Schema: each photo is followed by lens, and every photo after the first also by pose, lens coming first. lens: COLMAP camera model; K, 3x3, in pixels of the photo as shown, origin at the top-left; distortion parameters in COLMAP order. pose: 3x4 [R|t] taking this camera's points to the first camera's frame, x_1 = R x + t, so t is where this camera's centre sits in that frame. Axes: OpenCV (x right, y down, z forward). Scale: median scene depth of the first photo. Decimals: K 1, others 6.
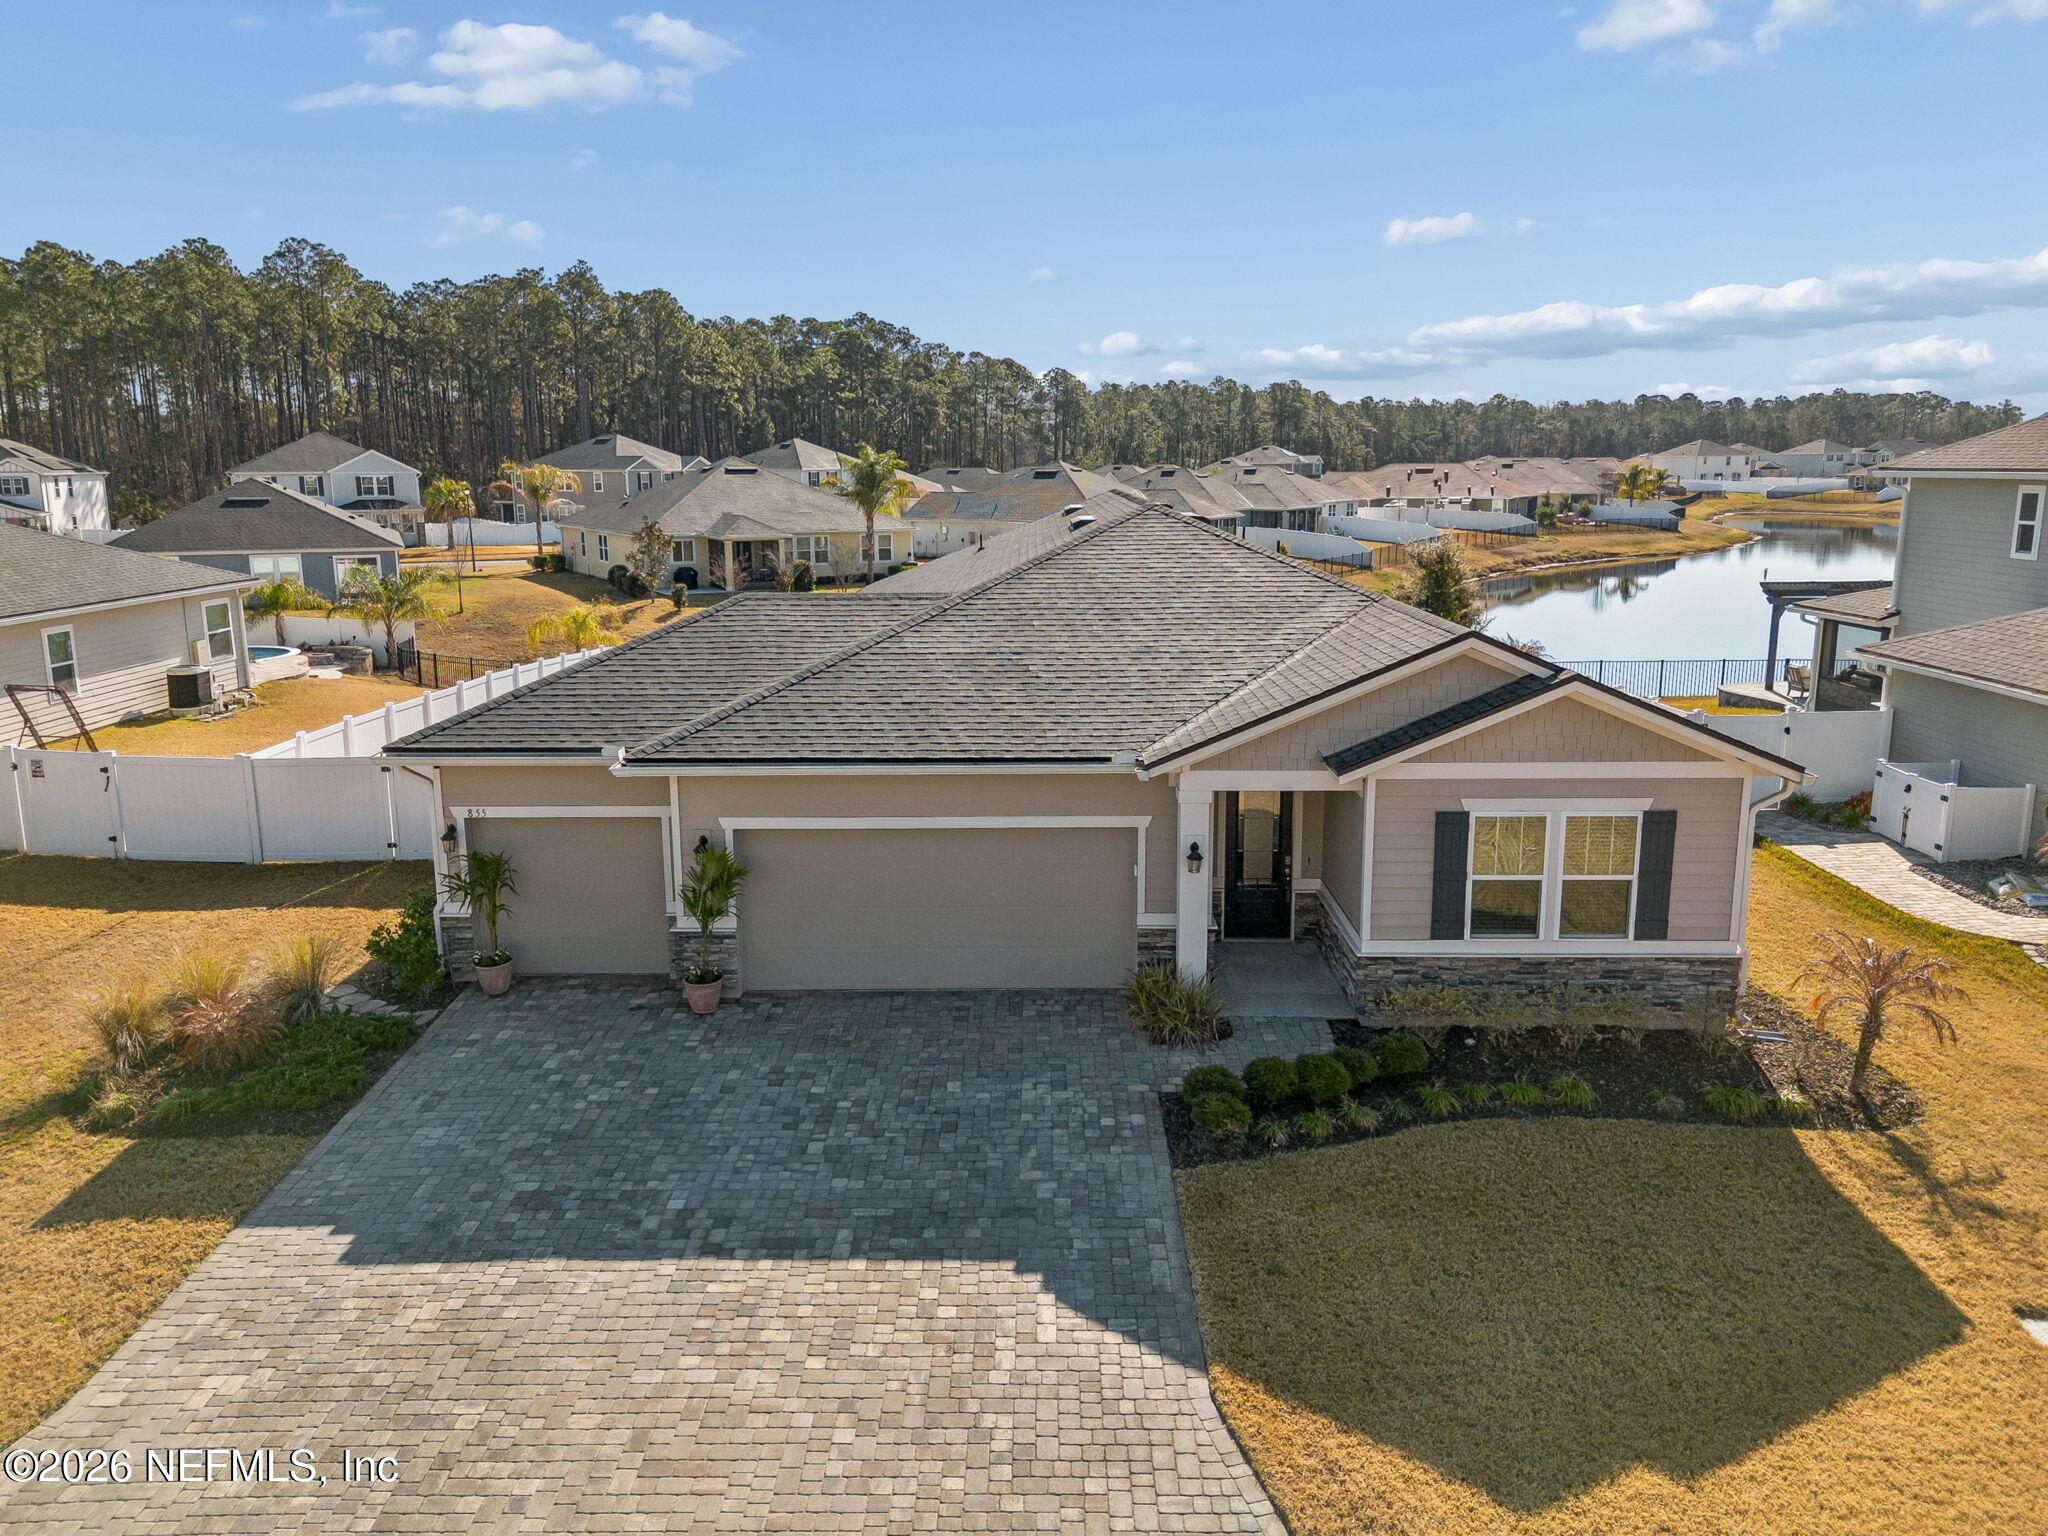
lens RADIAL K [[1472.5, 0, 1026.4], [0, 1472.5, 740.0], [0, 0, 1]] dist [0.052169, -0.042658]
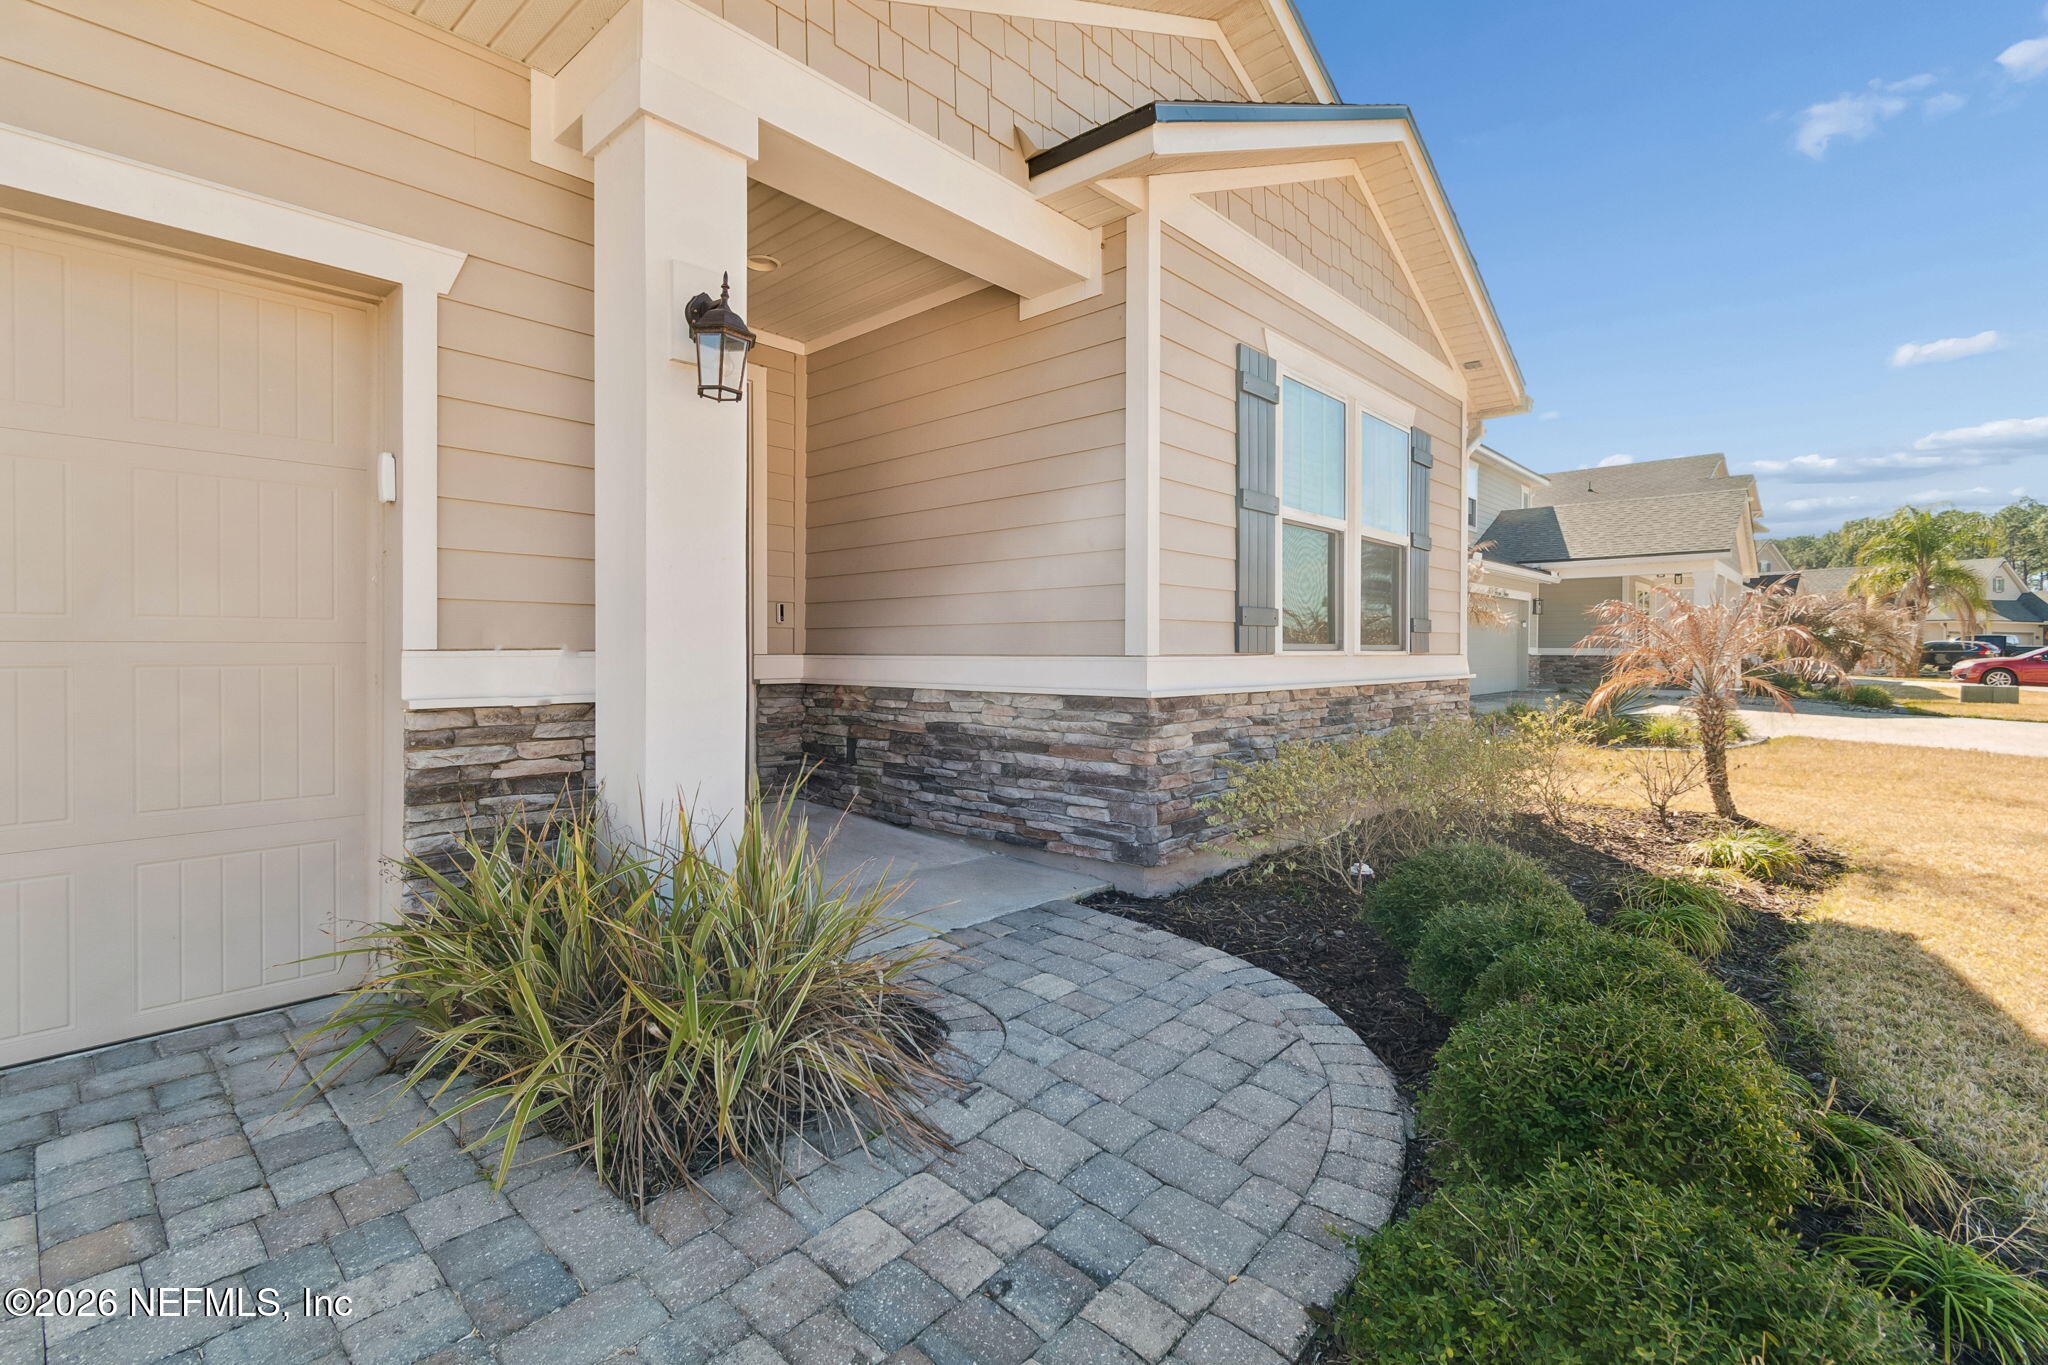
lens RADIAL K [[922.3, 0, 1016.9], [0, 922.3, 664.7], [0, 0, 1]] dist [0.000686, -0.000649]
pose [[0.664365, -0.001611, 0.747406, 0.030749], [0.133902, 0.984075, -0.116904, 0.160844], [-0.735315, 0.177746, 0.654001, 0.875720]]
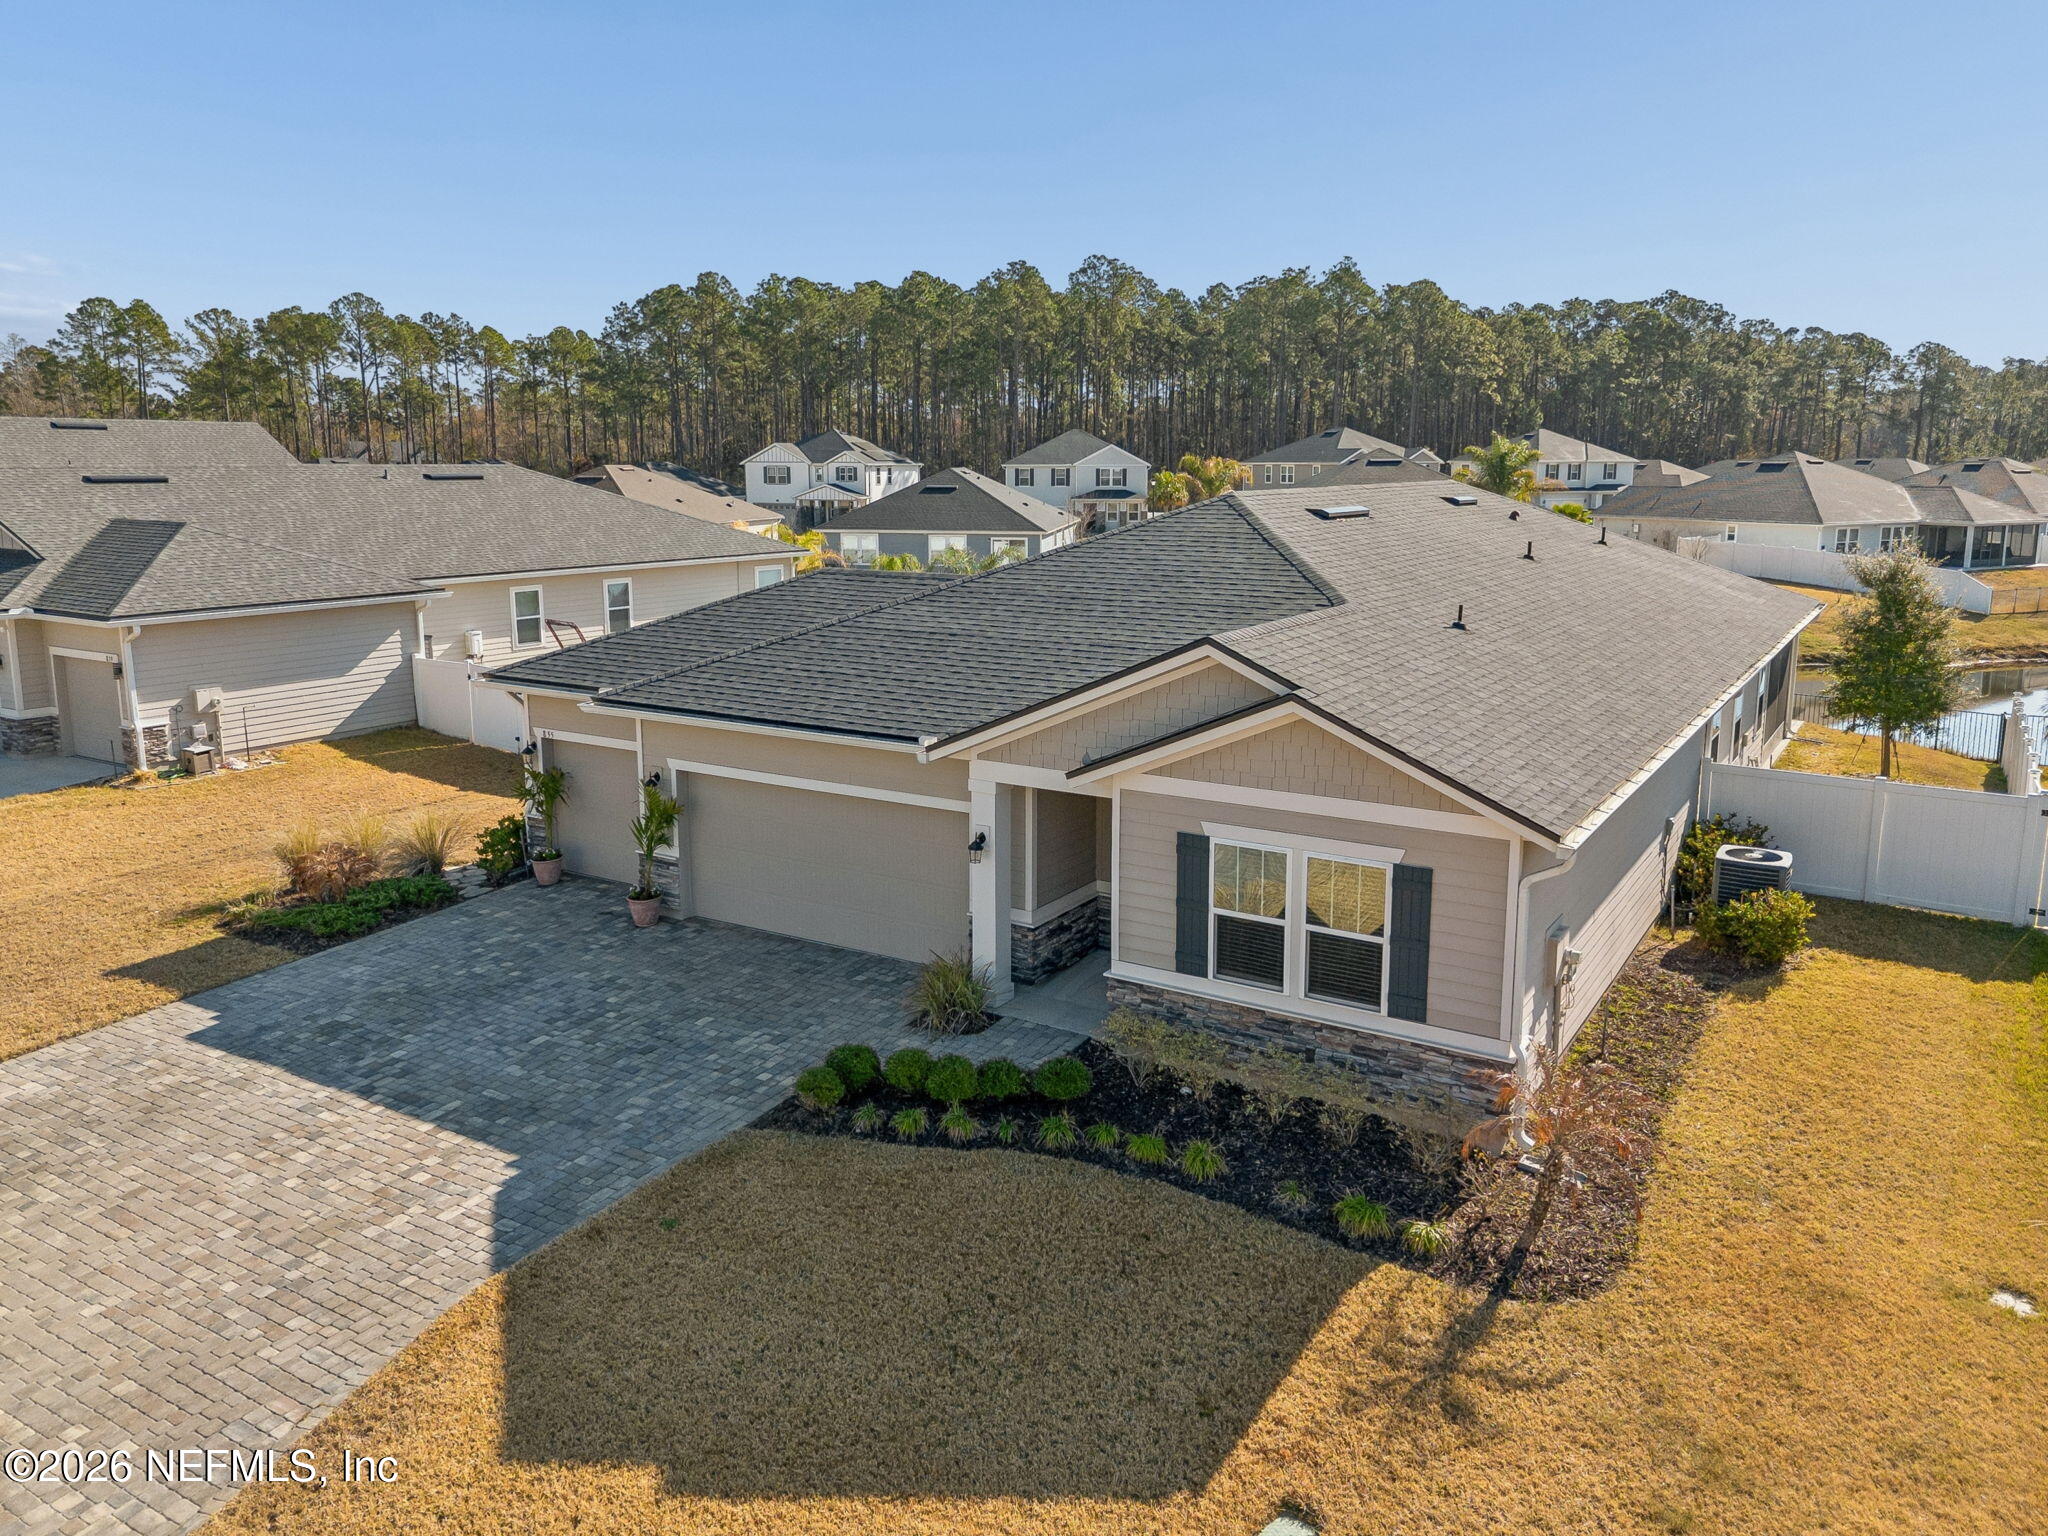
lens RADIAL K [[1496.3, 0, 1031.0], [0, 1496.3, 718.7], [0, 0, 1]] dist [0.059916, -0.052984]
pose [[0.852228, 0.095408, -0.514397, 0.659537], [-0.101772, 0.994681, 0.015878, -0.026408], [0.513176, 0.038819, 0.857405, 0.155708]]
